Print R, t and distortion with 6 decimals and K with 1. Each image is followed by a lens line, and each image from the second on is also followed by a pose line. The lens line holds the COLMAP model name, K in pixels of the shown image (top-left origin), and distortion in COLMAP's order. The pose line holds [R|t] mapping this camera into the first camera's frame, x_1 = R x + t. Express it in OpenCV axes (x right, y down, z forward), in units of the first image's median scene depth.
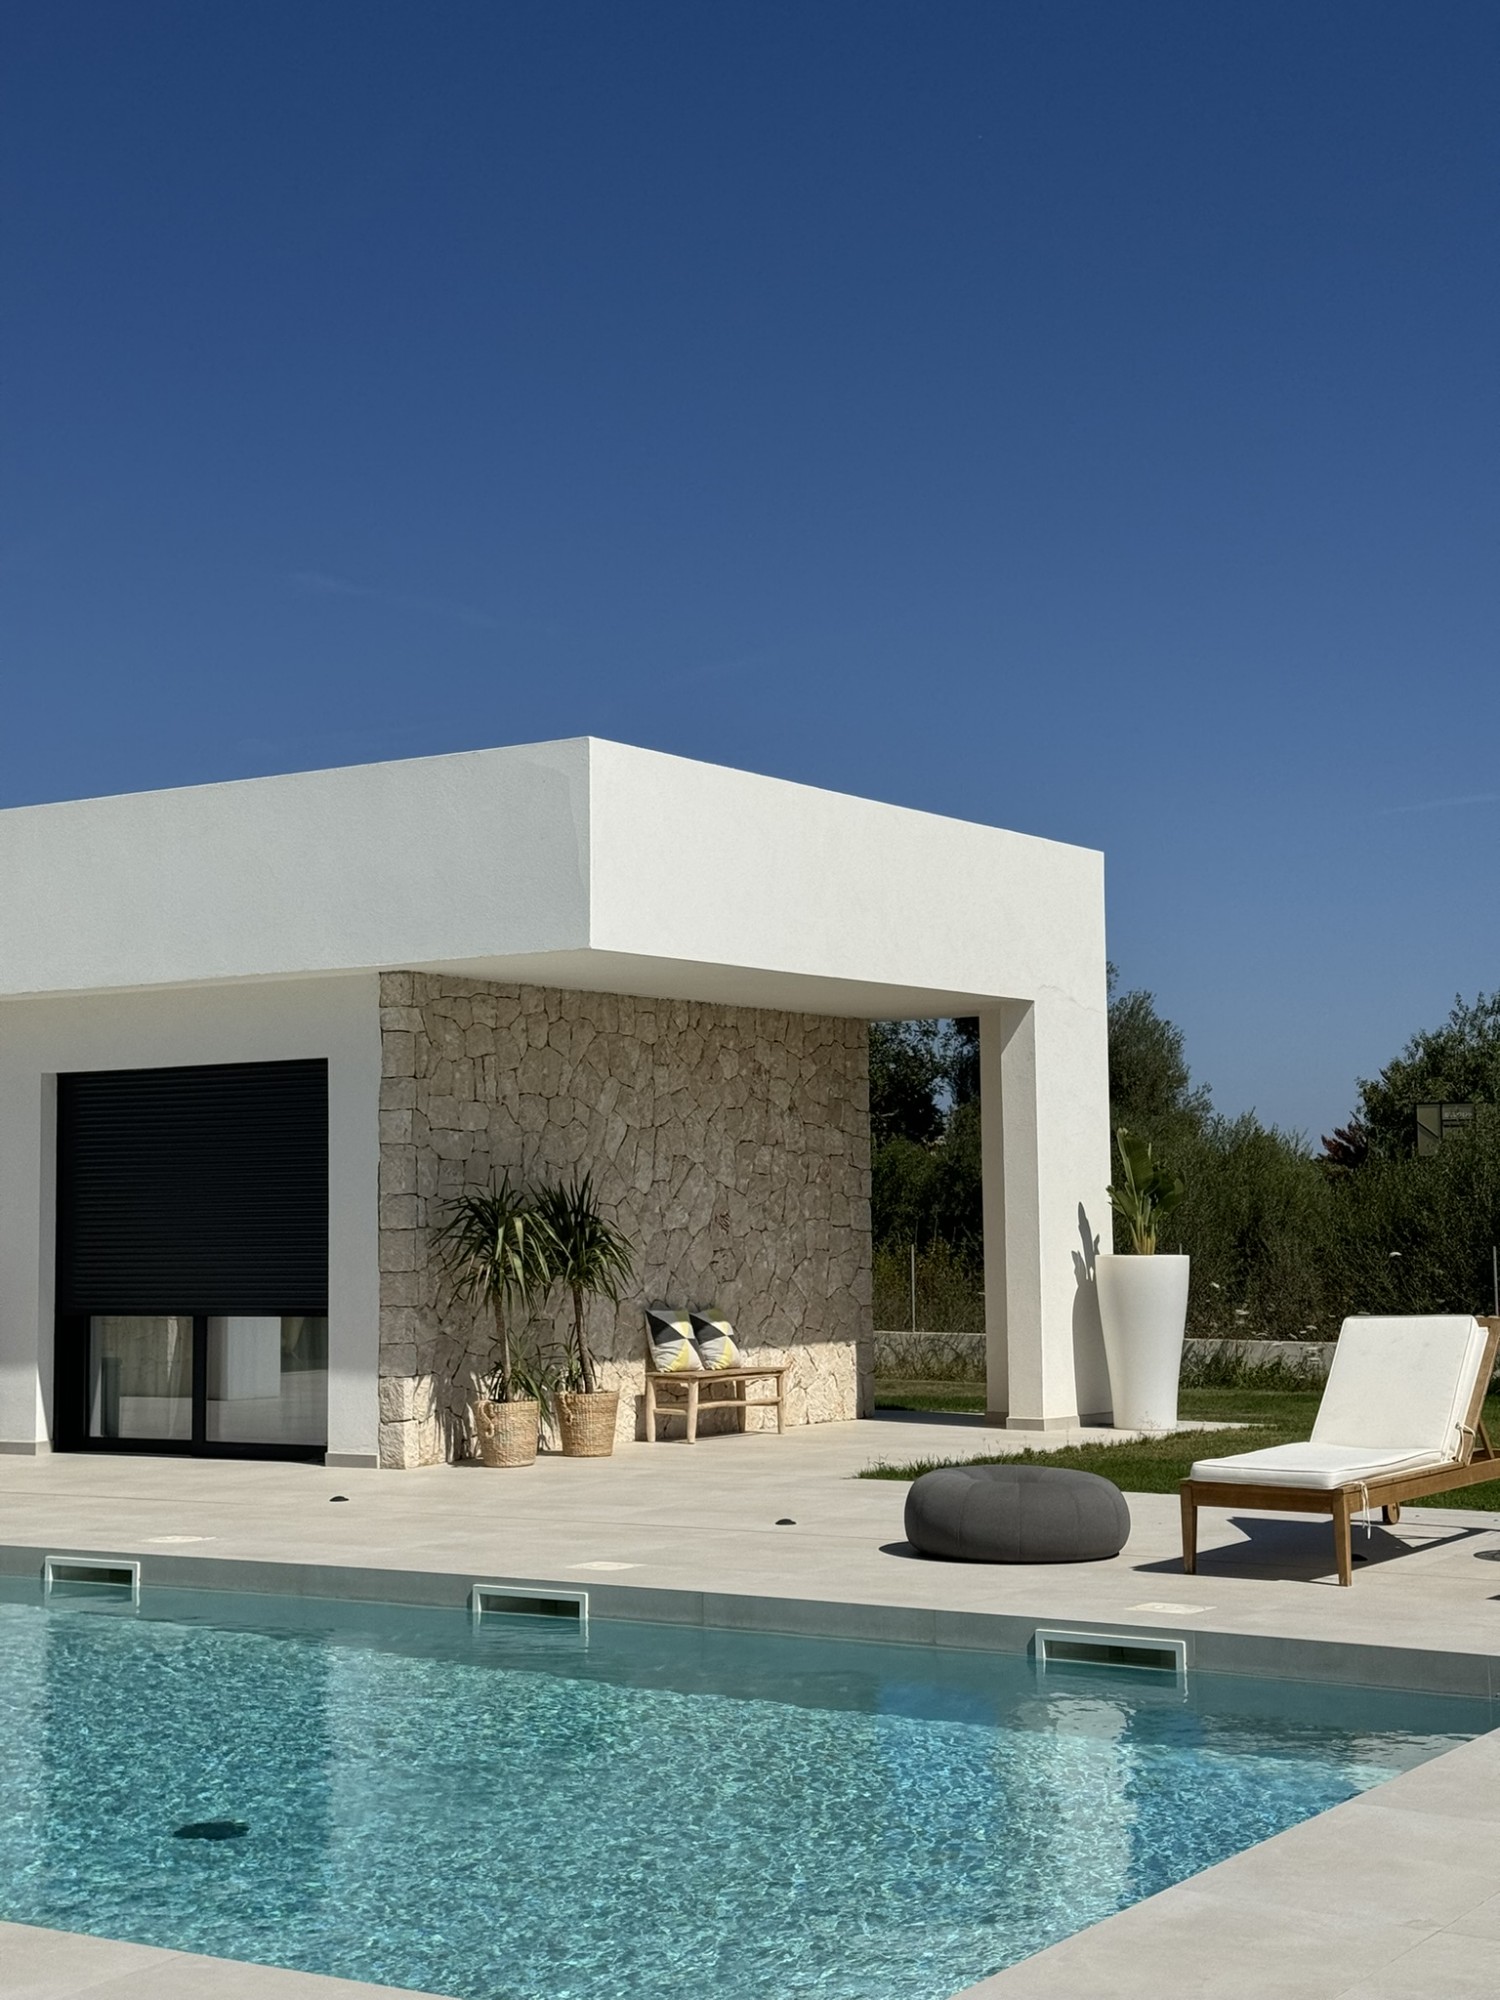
lens RADIAL K [[2795.2, 0, 748.4], [0, 2795.2, 1000.2], [0, 0, 1]] dist [0.046266, 0.000000]
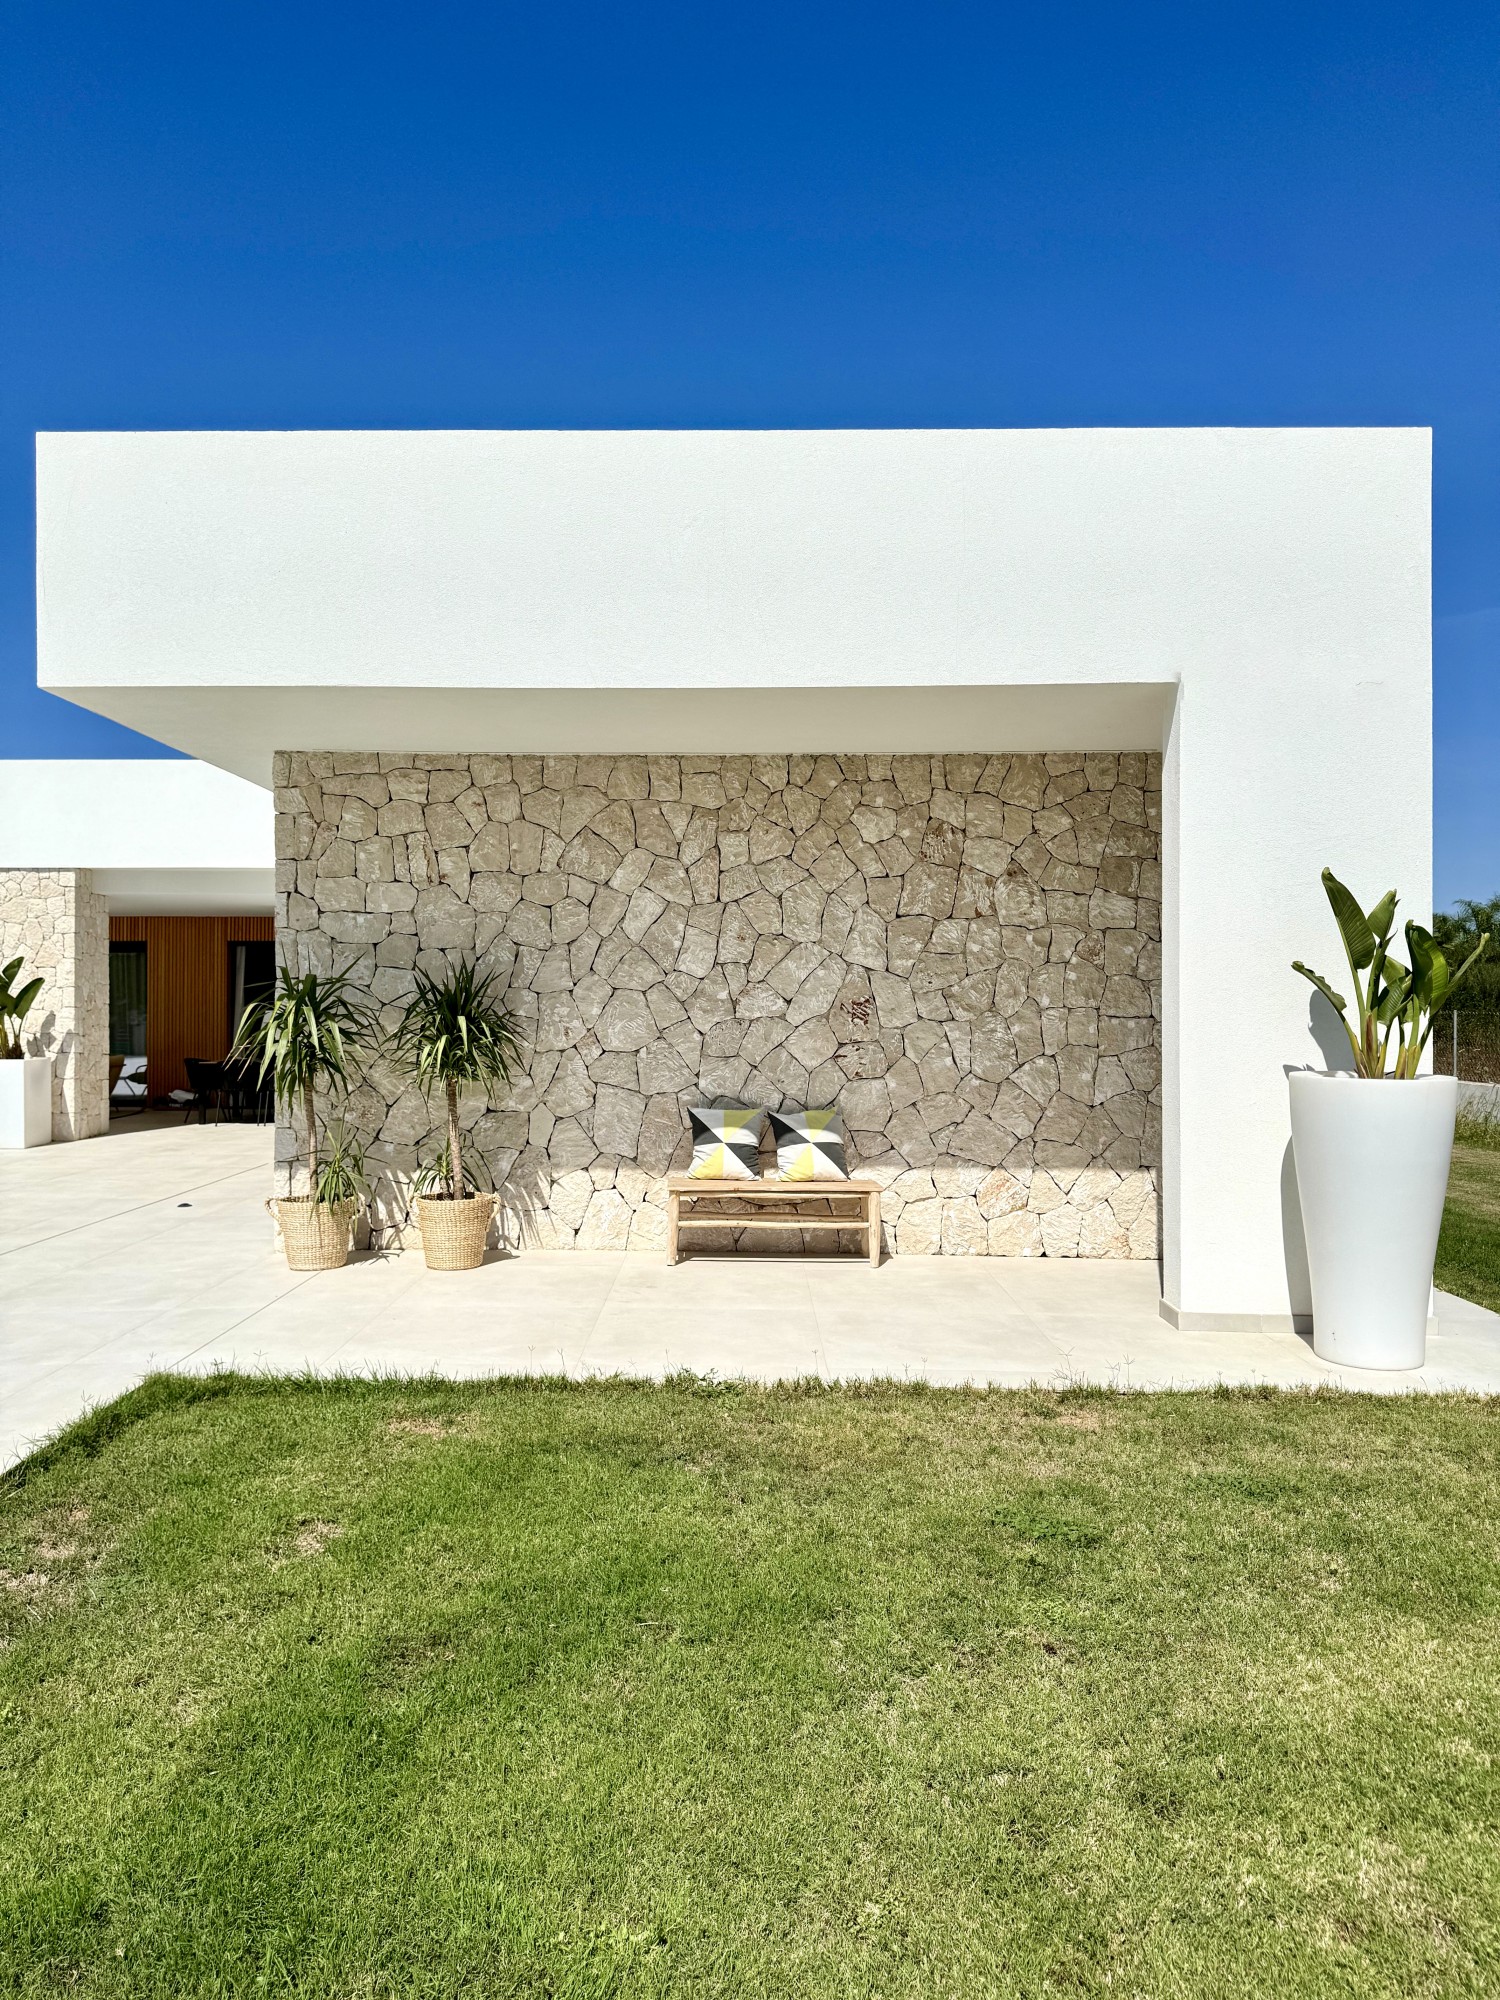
lens RADIAL K [[1408.5, 0, 750.3], [0, 1408.5, 1011.7], [0, 0, 1]] dist [0.063927, -0.077133]
pose [[0.555302, 0.004705, -0.831636, 0.340845], [0.060117, 0.997141, 0.045783, 0.059833], [0.829473, -0.075419, 0.553431, 0.756365]]
